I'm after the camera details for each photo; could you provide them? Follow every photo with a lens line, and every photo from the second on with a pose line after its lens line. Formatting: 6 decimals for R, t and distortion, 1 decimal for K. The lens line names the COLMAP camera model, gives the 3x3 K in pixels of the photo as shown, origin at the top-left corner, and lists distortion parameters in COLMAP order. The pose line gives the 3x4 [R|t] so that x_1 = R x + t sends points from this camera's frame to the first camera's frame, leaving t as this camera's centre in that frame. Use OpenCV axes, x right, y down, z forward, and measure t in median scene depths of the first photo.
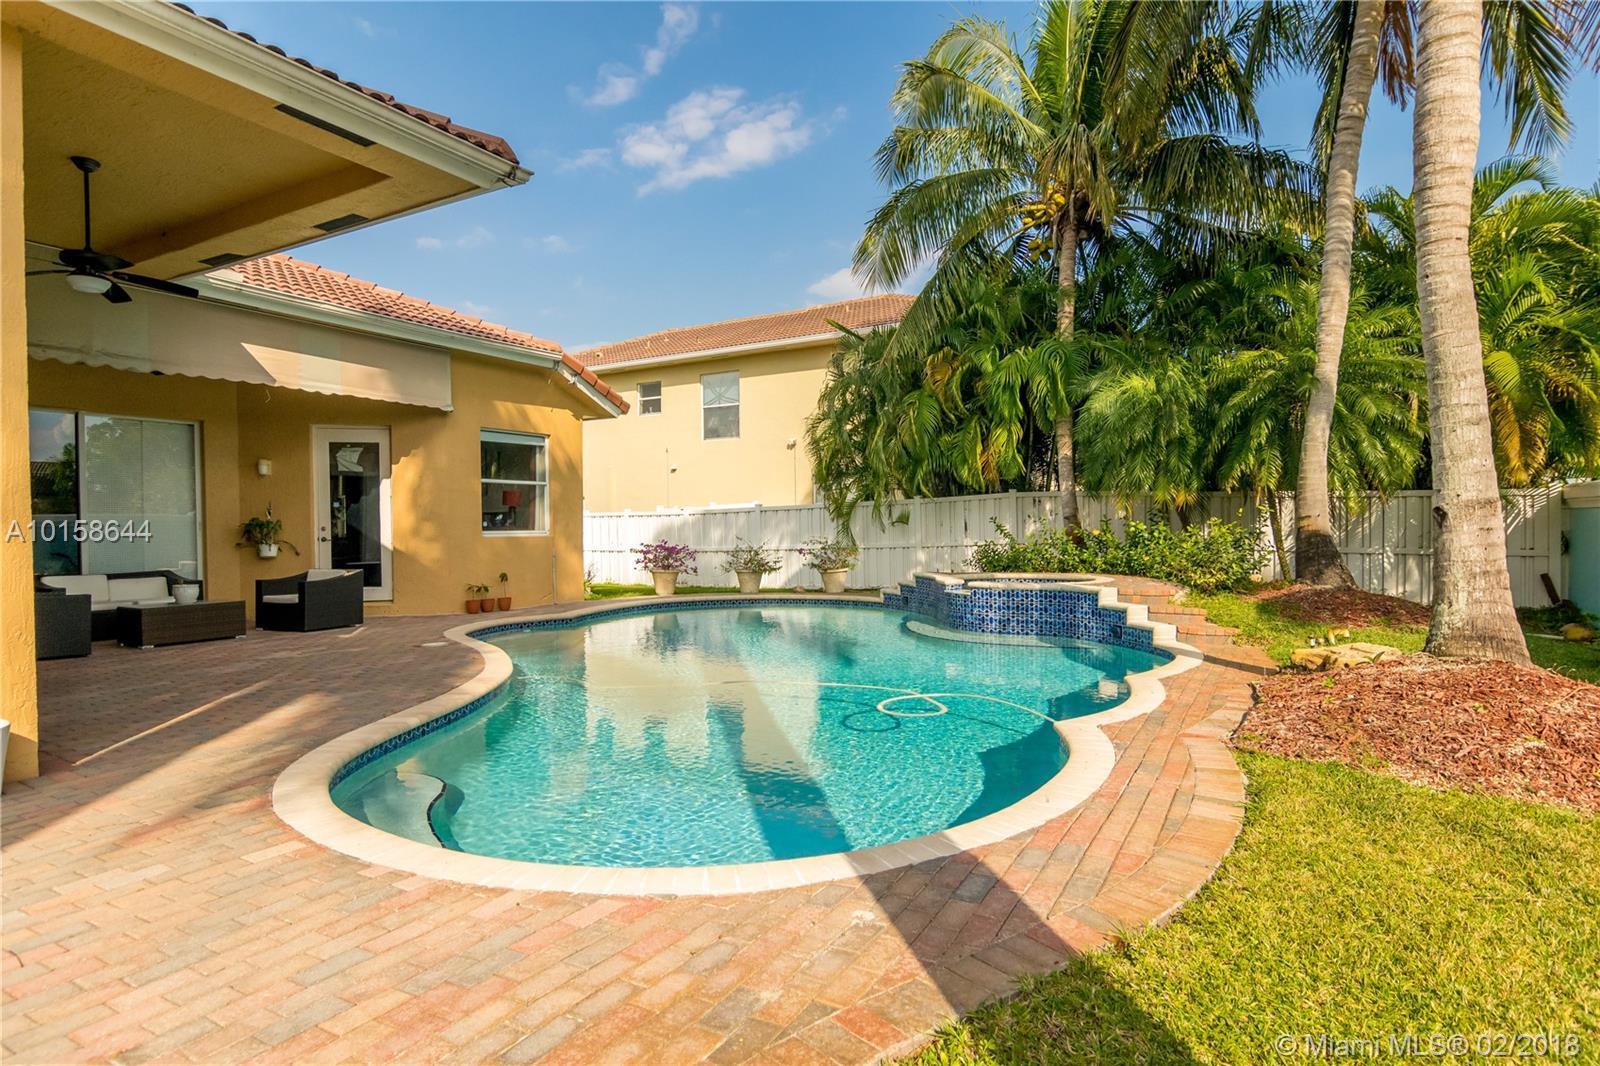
lens RADIAL K [[855.6, 0, 796.4], [0, 855.6, 537.7], [0, 0, 1]] dist [-0.002049, -0.000797]
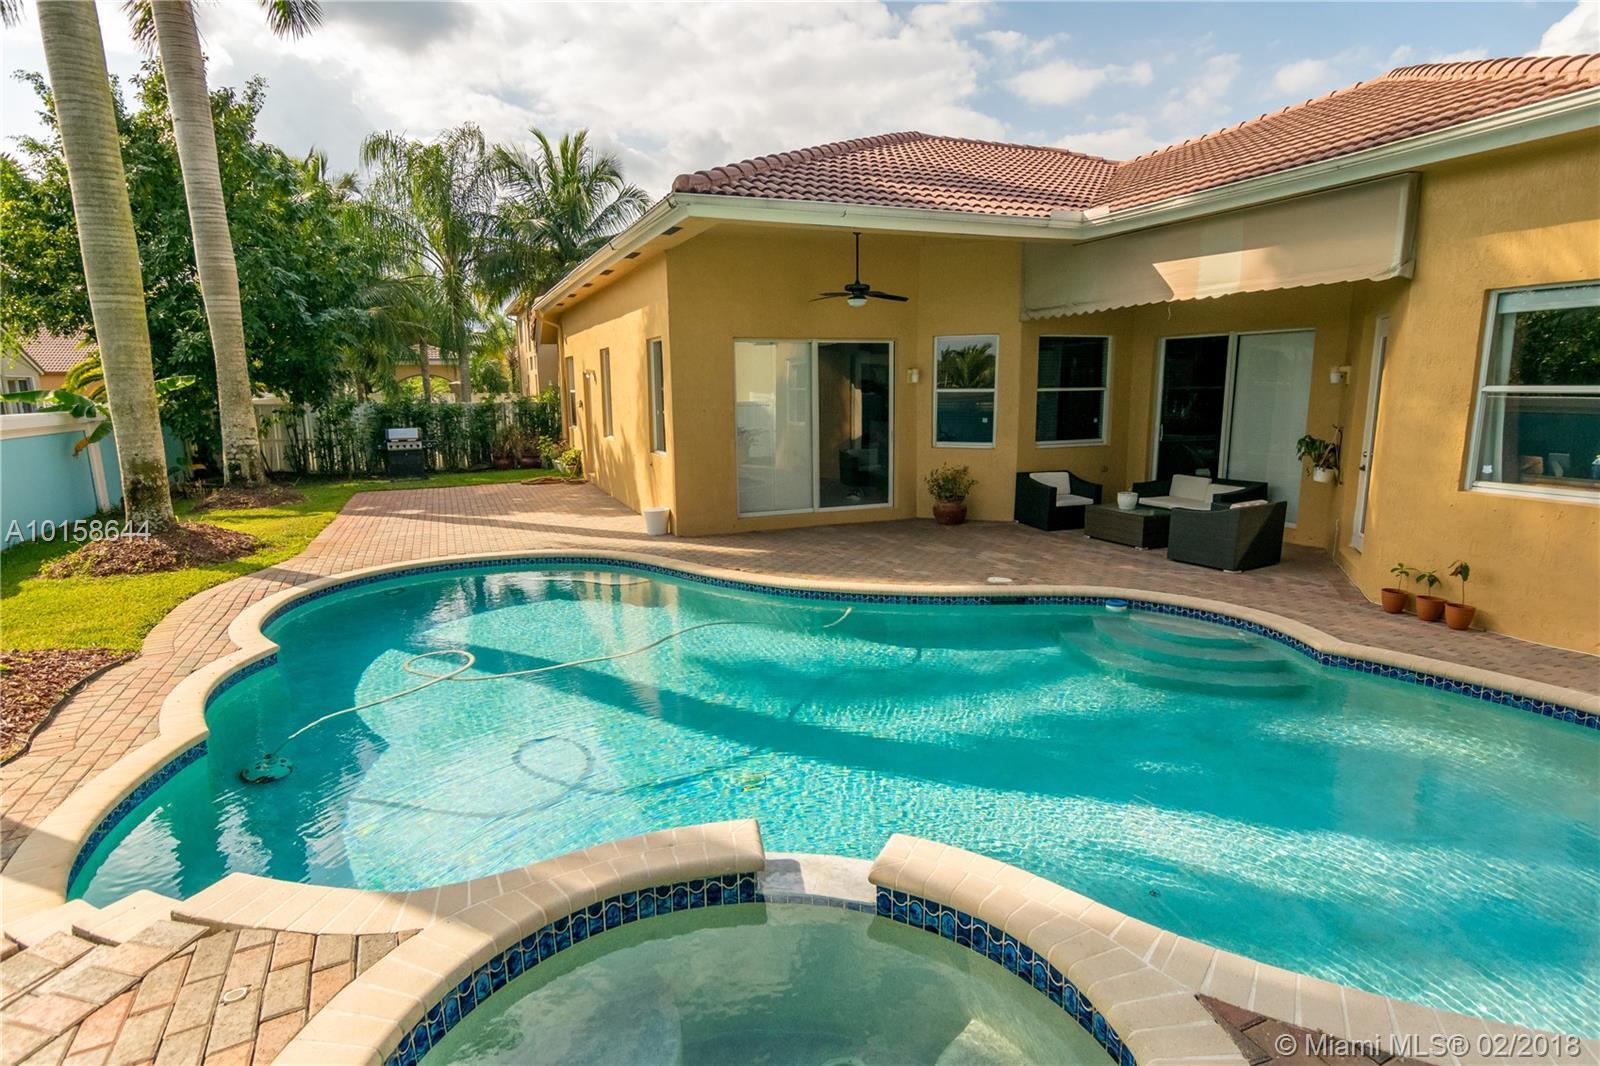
lens RADIAL K [[855.6, 0, 796.4], [0, 855.6, 537.7], [0, 0, 1]] dist [-0.002049, -0.000797]
pose [[-0.587951, 0.157416, -0.793431, 0.433604], [0.013435, 0.982647, 0.185000, -0.102654], [0.808785, 0.098111, -0.579863, 1.260446]]
